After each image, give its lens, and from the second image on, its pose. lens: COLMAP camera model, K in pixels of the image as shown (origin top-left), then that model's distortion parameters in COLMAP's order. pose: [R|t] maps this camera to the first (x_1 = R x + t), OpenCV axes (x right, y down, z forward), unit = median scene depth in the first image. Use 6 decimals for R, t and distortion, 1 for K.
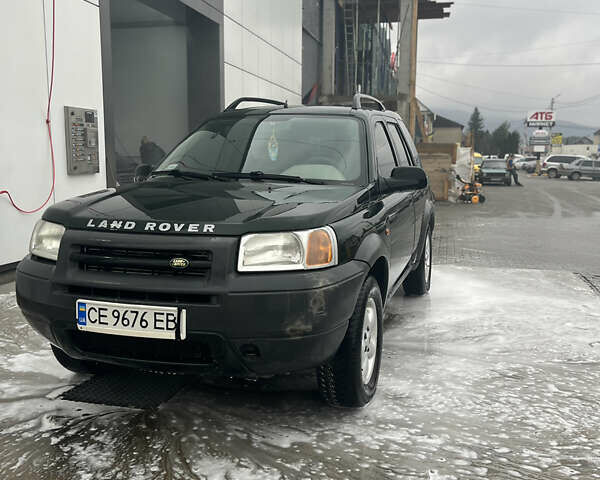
lens RADIAL K [[603.0, 0, 305.0], [0, 603.0, 242.5], [0, 0, 1]] dist [0.028057, 0.000000]
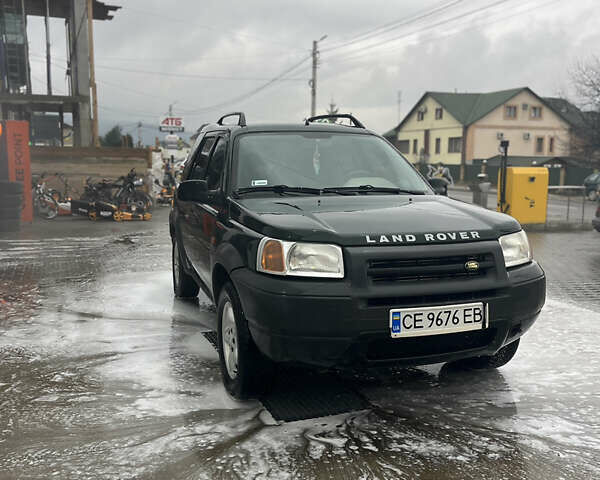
lens RADIAL K [[603.0, 0, 302.5], [0, 603.0, 239.9], [0, 0, 1]] dist [0.028057, 0.000000]
pose [[0.810166, -0.079799, 0.580744, -1.025345], [0.084242, 0.996257, 0.019372, -0.059057], [-0.580116, 0.033228, 0.813856, 0.195143]]
